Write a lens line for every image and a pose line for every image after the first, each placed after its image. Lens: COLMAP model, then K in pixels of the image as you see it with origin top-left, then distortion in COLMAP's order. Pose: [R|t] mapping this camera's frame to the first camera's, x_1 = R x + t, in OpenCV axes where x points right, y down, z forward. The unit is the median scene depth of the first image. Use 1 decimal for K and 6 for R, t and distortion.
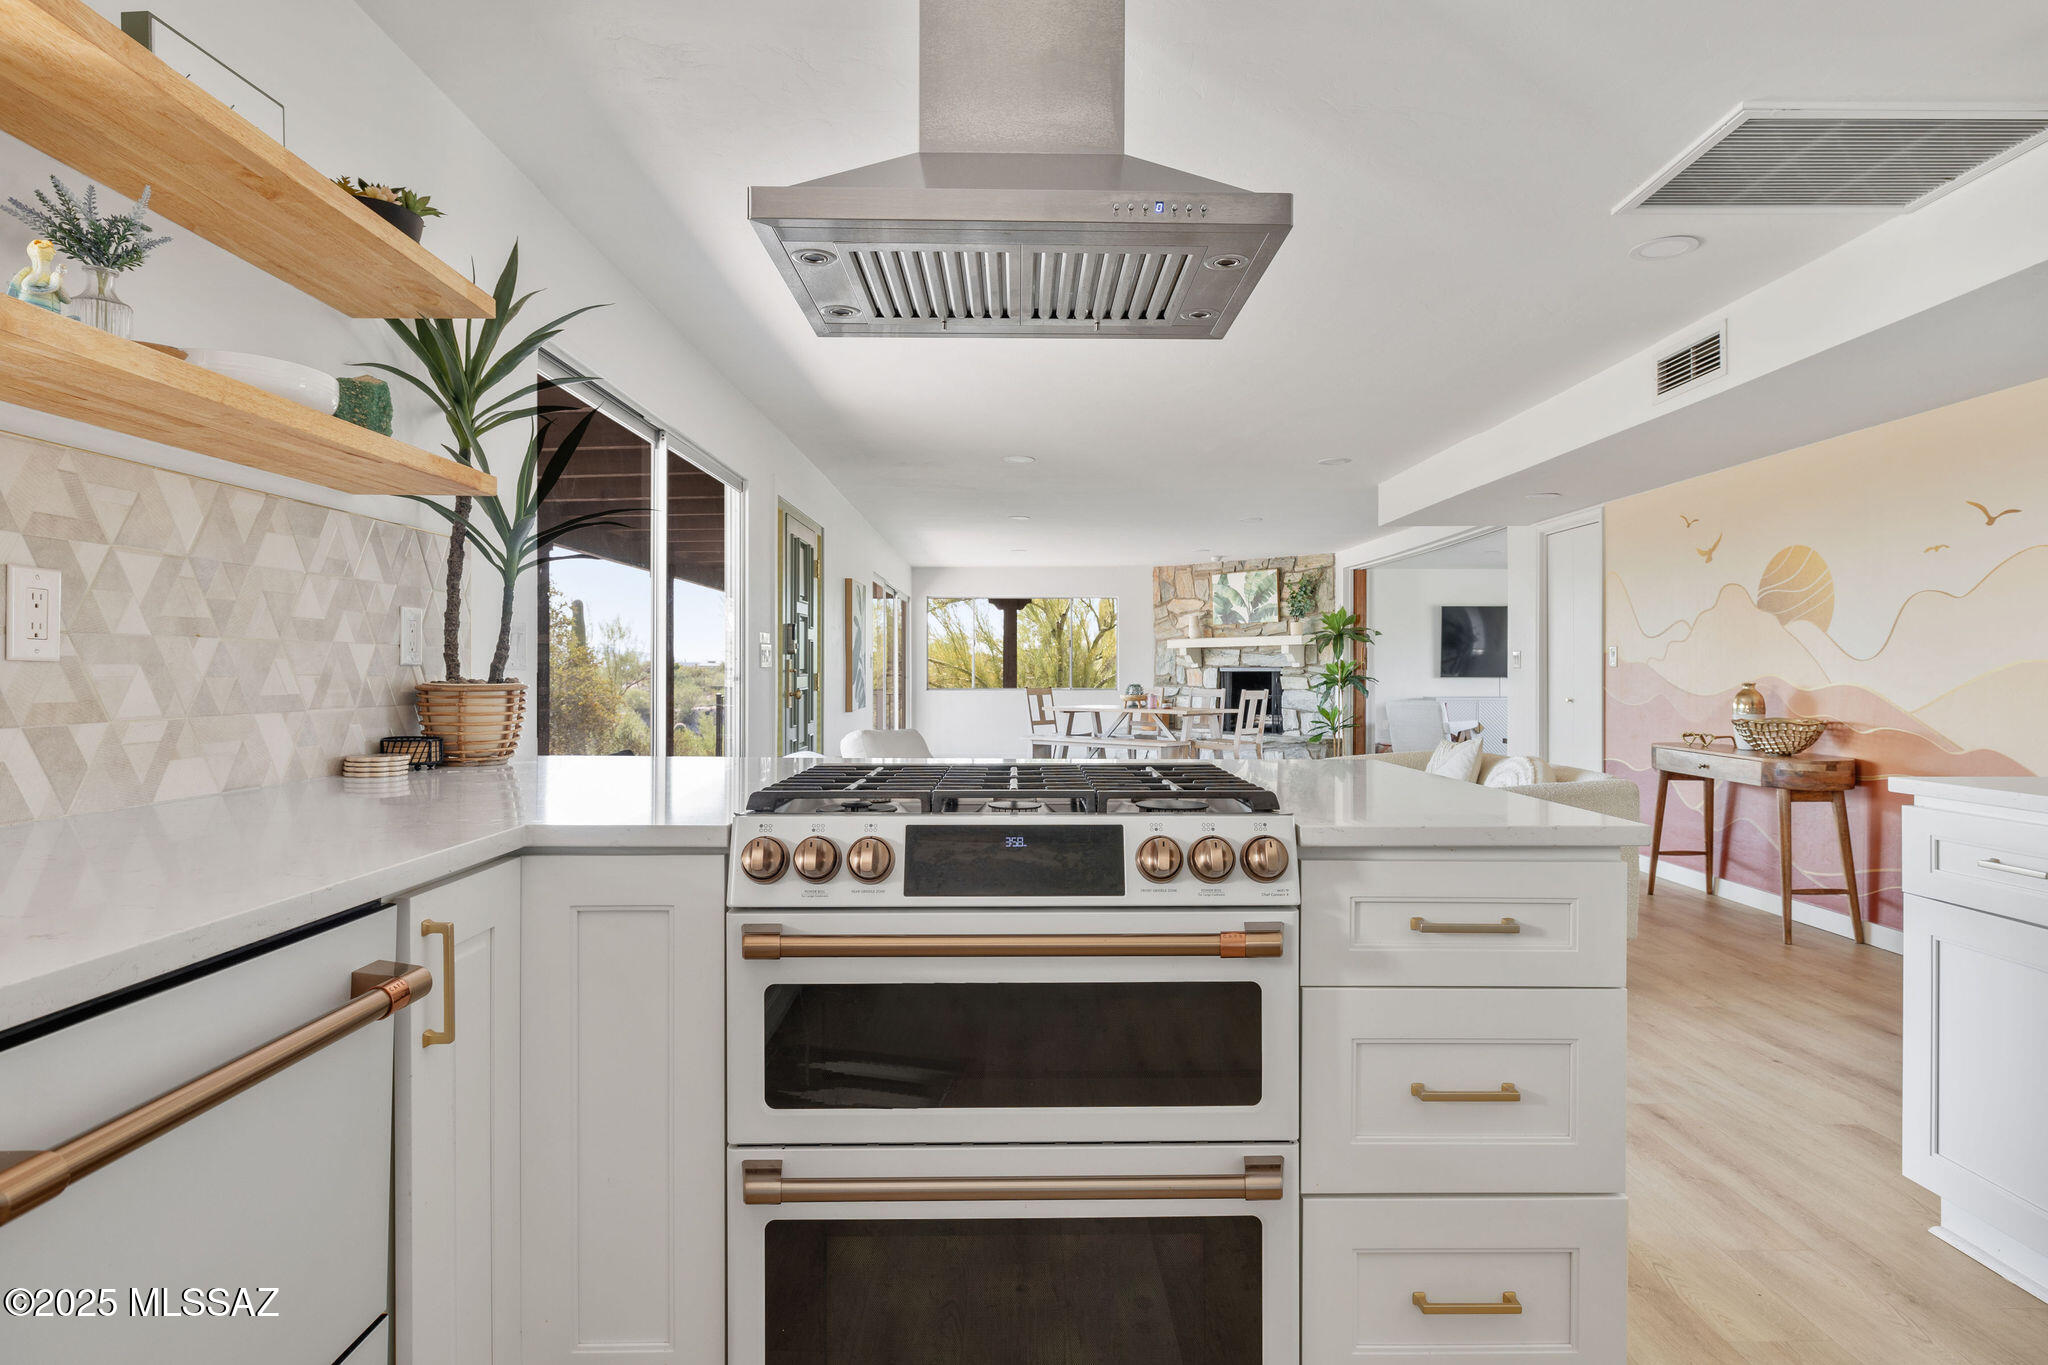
lens RADIAL K [[1124.1, 0, 1036.4], [0, 1124.1, 675.9], [0, 0, 1]] dist [-0.002326, 0.000423]
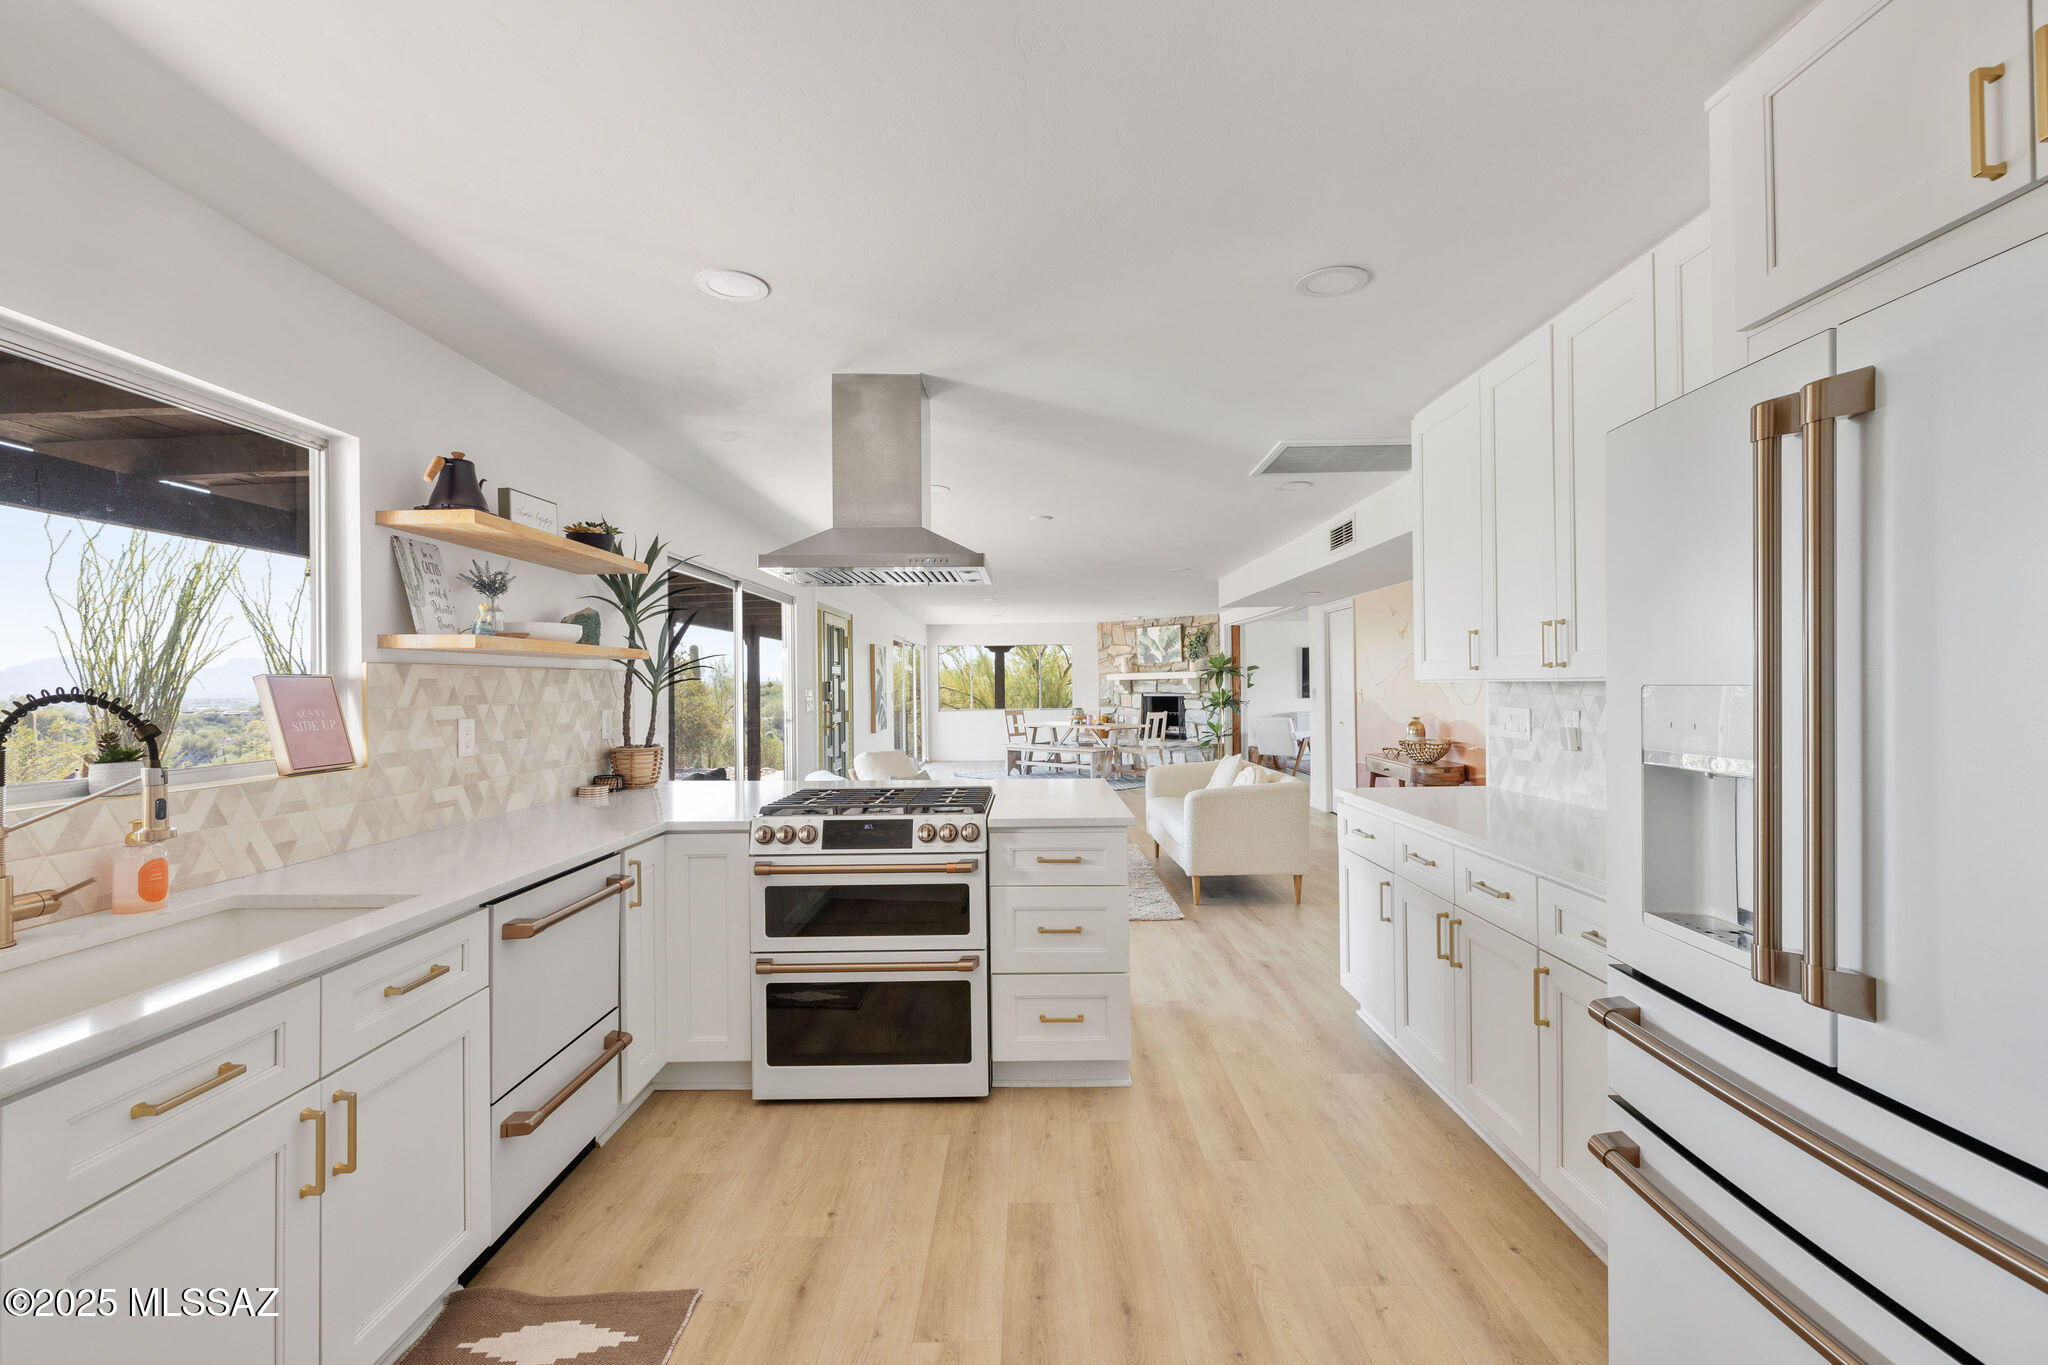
lens RADIAL K [[865.7, 0, 1034.2], [0, 865.7, 682.7], [0, 0, 1]] dist [-0.002778, 0.002305]
pose [[0.999821, -0.012352, -0.014297, 0.181888], [0.012268, 0.999907, -0.005989, -0.072046], [0.014370, 0.005813, 0.999880, -0.423001]]
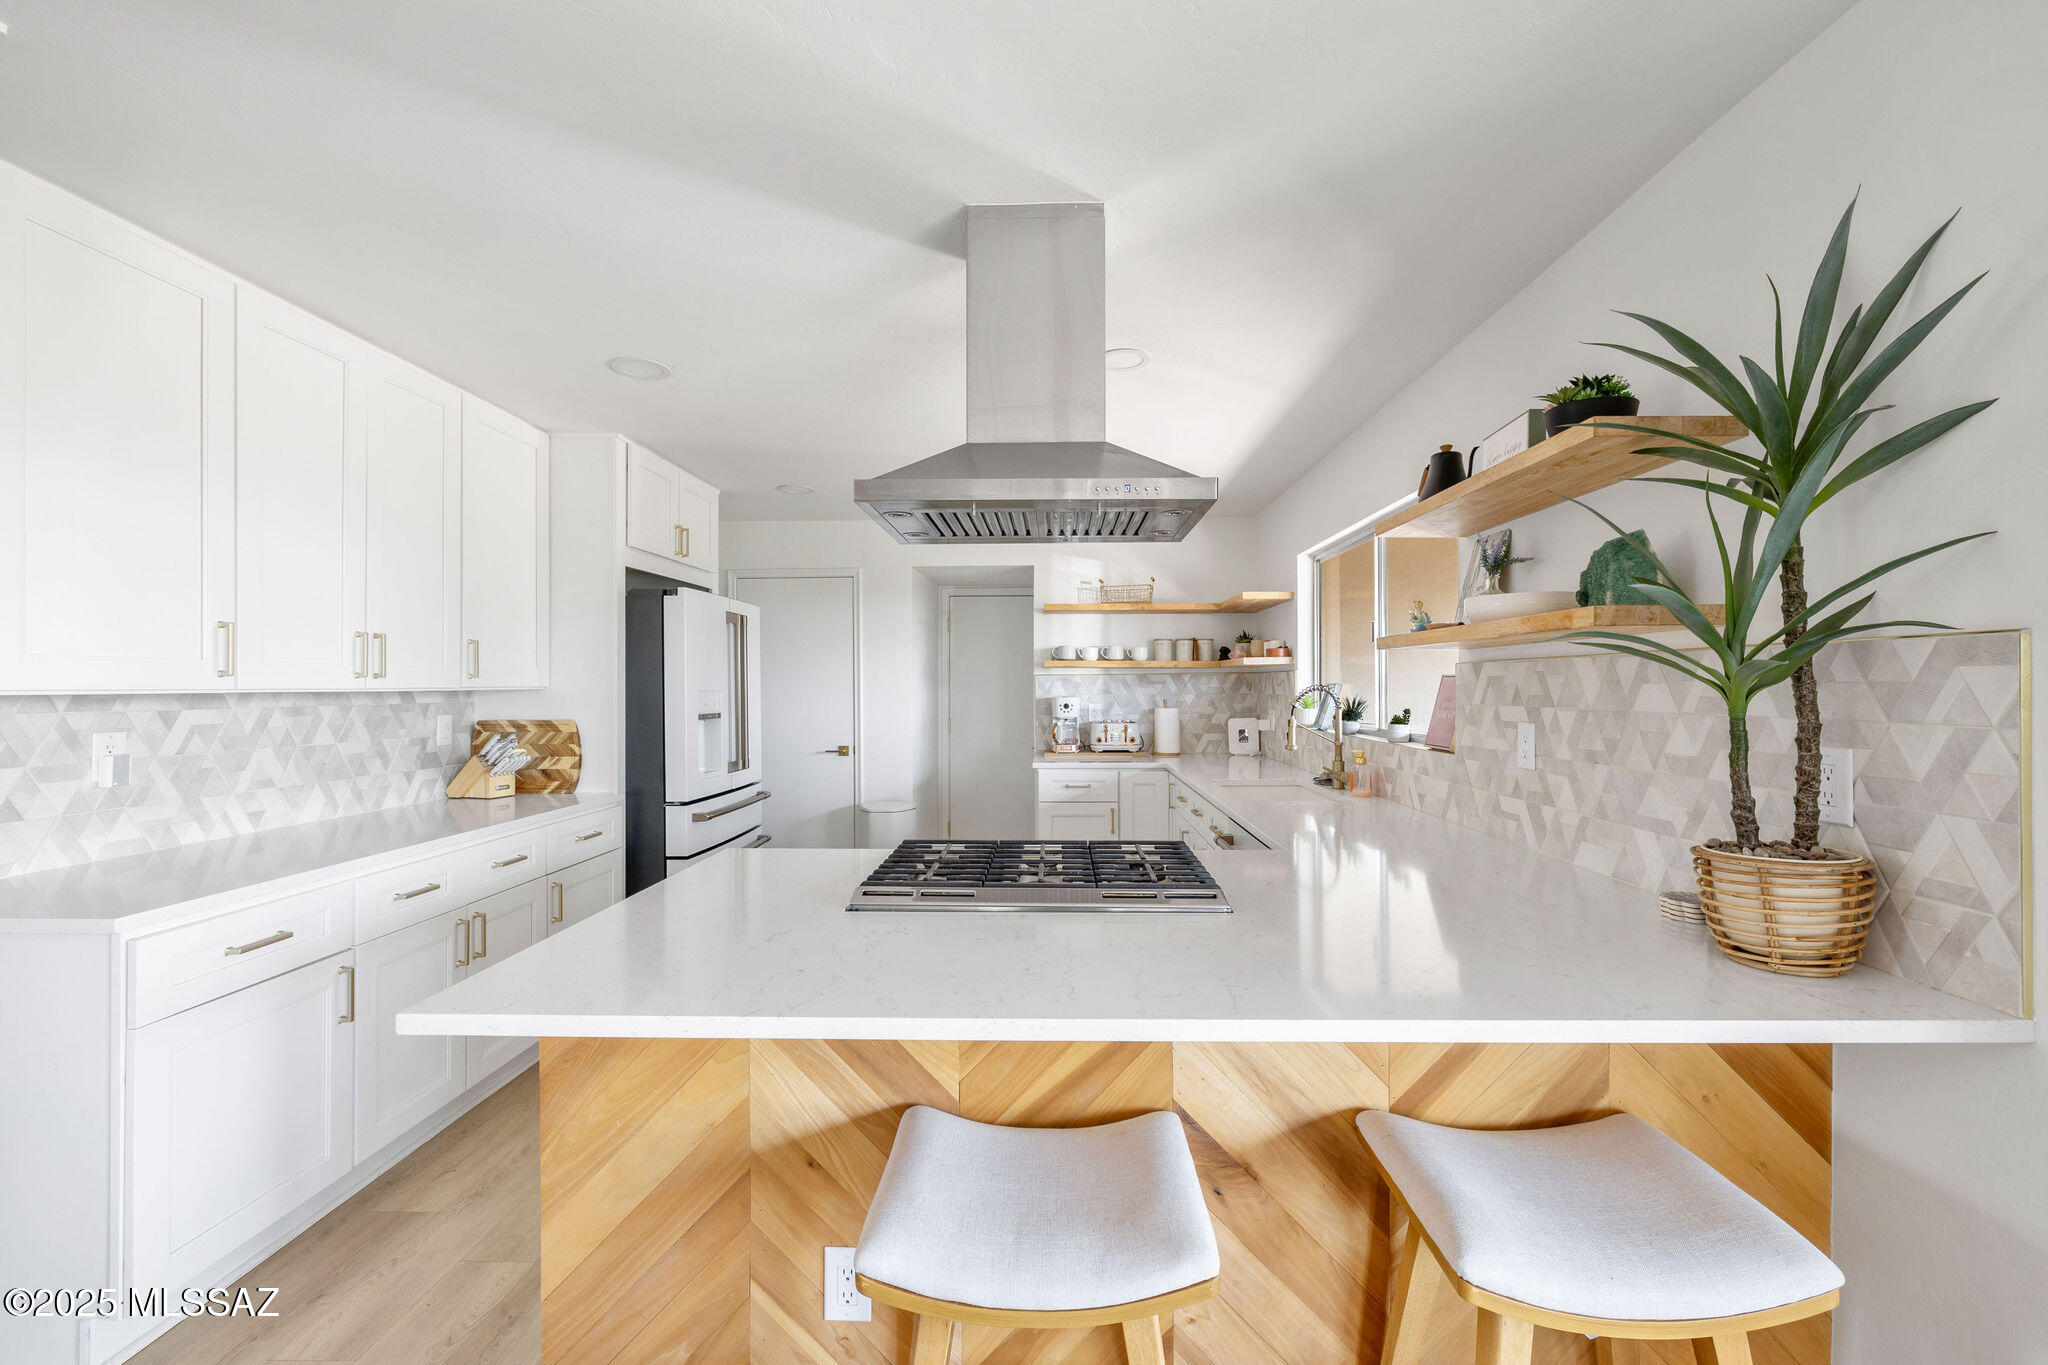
lens RADIAL K [[865.7, 0, 1035.5], [0, 865.7, 688.5], [0, 0, 1]] dist [-0.002778, 0.002305]
pose [[-0.999150, -0.001355, 0.041210, -0.033705], [-0.001070, 0.999975, 0.006924, -0.082124], [-0.041219, 0.006874, -0.999126, 1.265375]]
